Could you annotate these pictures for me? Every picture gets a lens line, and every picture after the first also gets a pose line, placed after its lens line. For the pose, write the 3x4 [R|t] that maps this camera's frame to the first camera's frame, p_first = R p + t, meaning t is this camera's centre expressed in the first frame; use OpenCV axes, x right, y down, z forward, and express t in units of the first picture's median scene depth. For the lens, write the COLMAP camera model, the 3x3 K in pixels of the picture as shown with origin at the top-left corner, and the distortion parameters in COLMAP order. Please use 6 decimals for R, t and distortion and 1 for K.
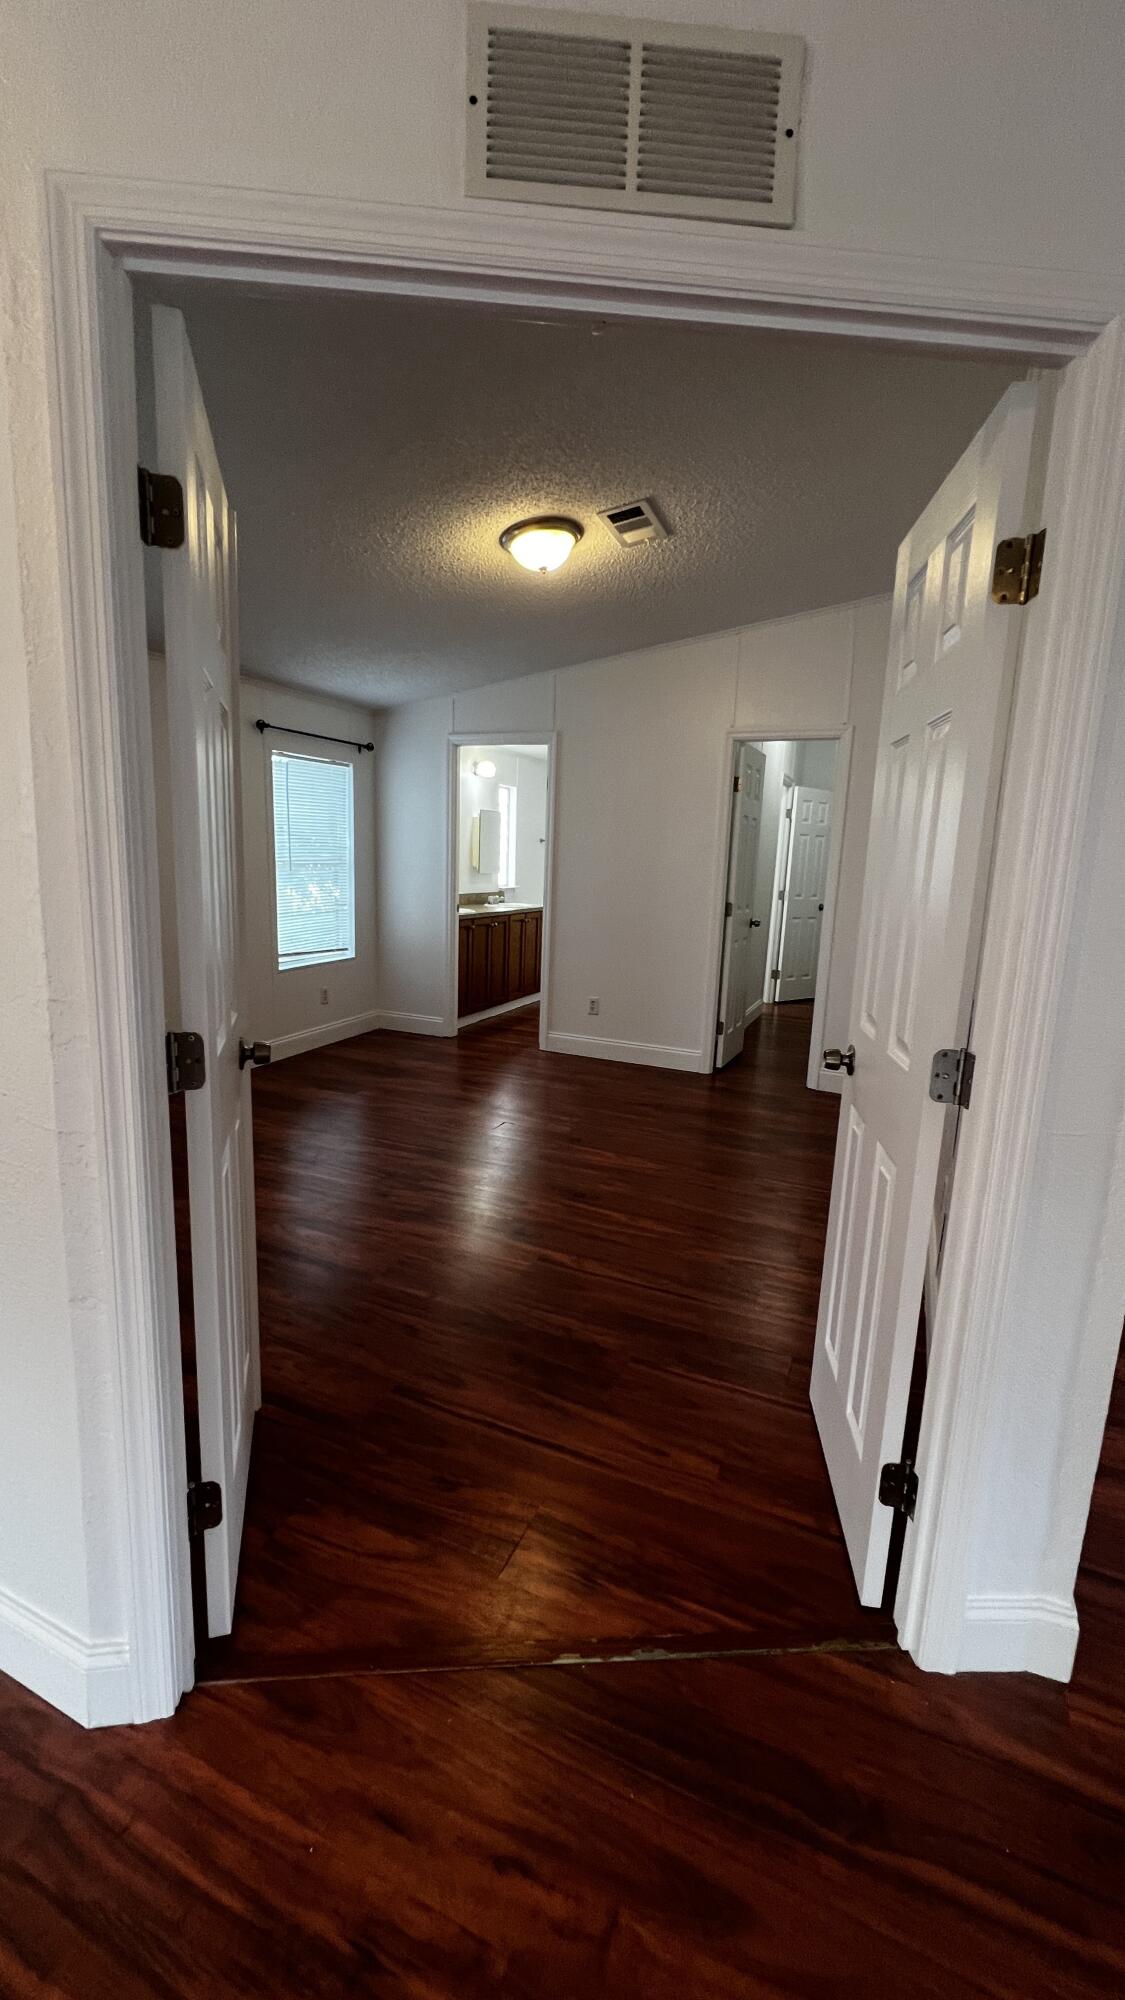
lens RADIAL K [[802.1, 0, 554.7], [0, 802.1, 996.2], [0, 0, 1]] dist [-0.002145, 0.001151]
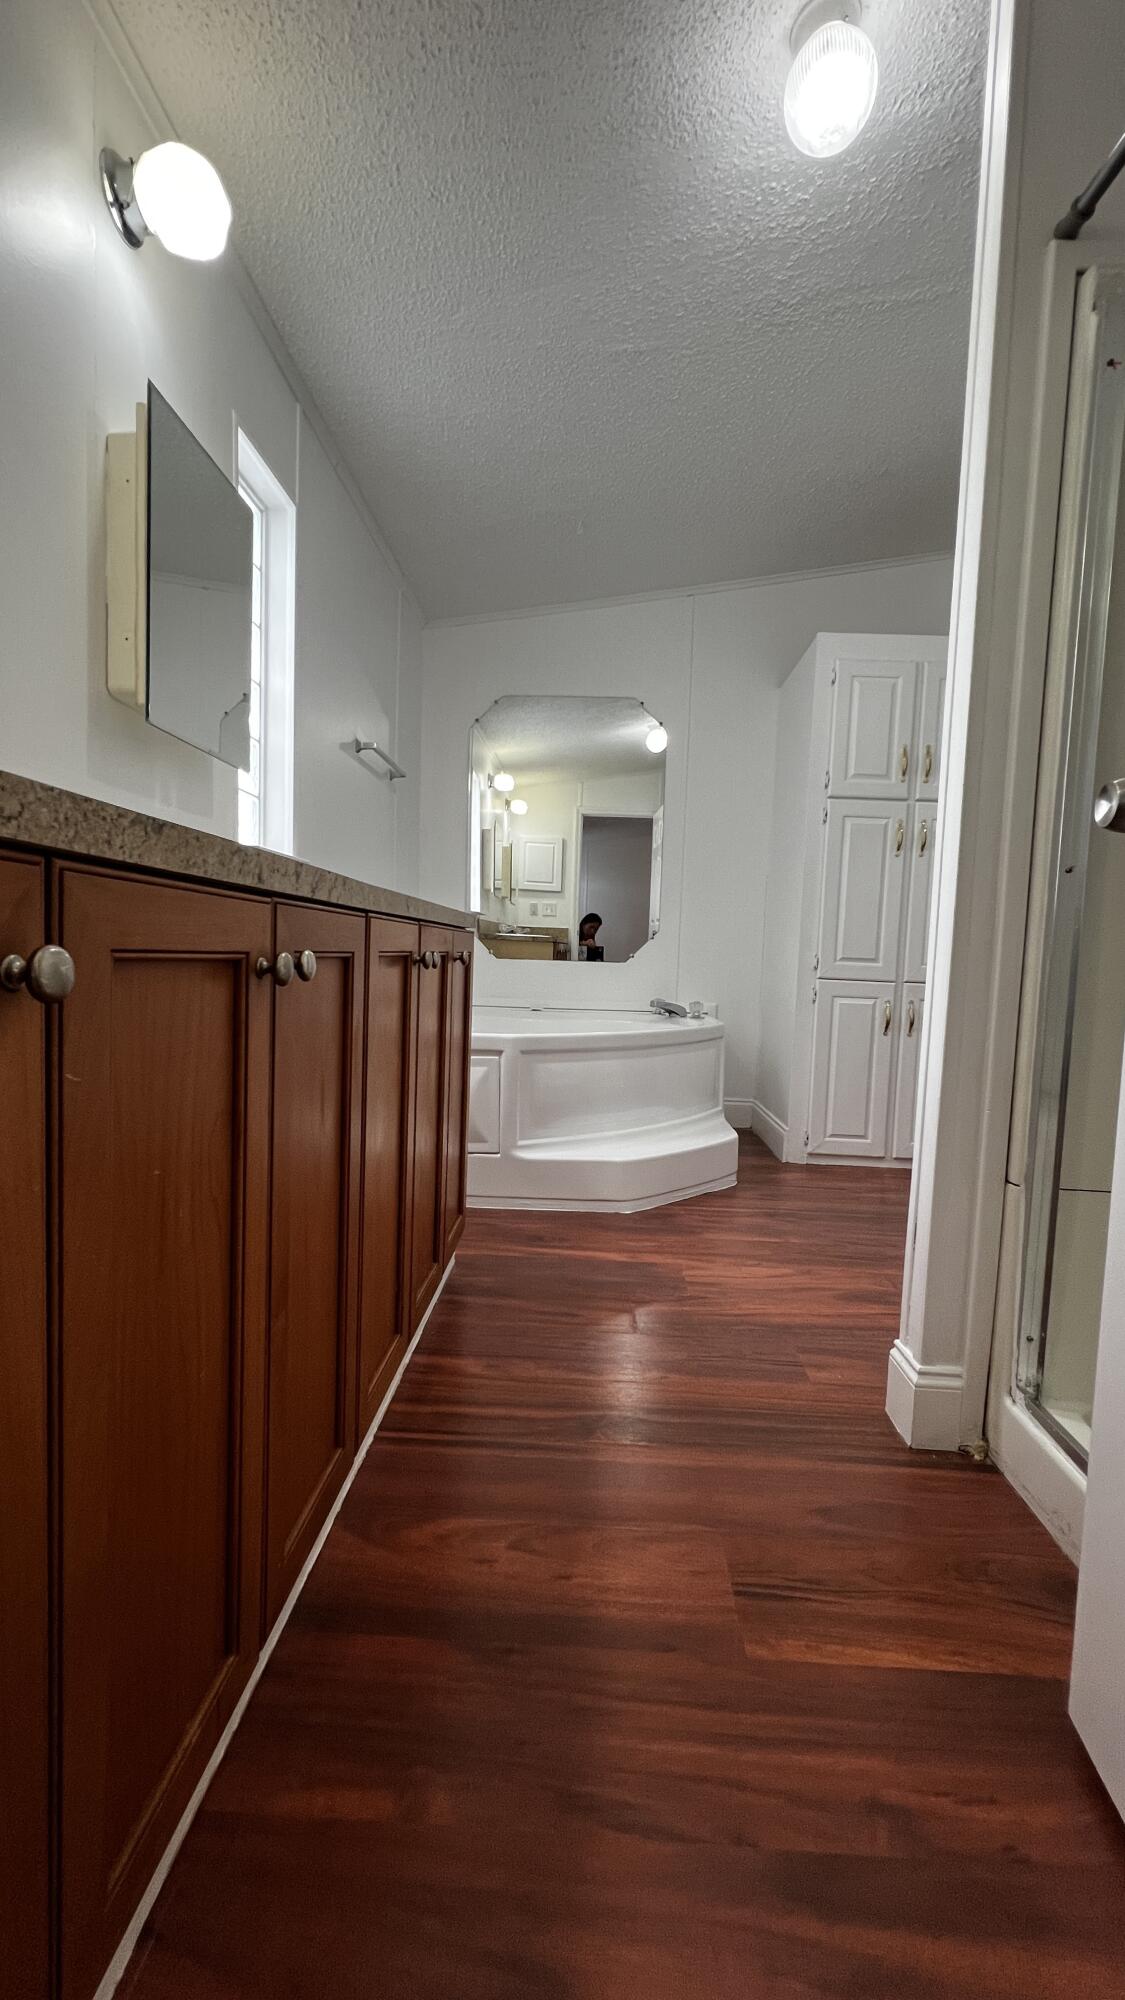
lens RADIAL K [[802.1, 0, 546.5], [0, 802.1, 994.1], [0, 0, 1]] dist [-0.002145, 0.001151]
pose [[0.935971, -0.027540, 0.350999, -0.103267], [0.065027, 0.993307, -0.095463, -0.089554], [-0.346020, 0.112175, 0.931497, 1.105991]]
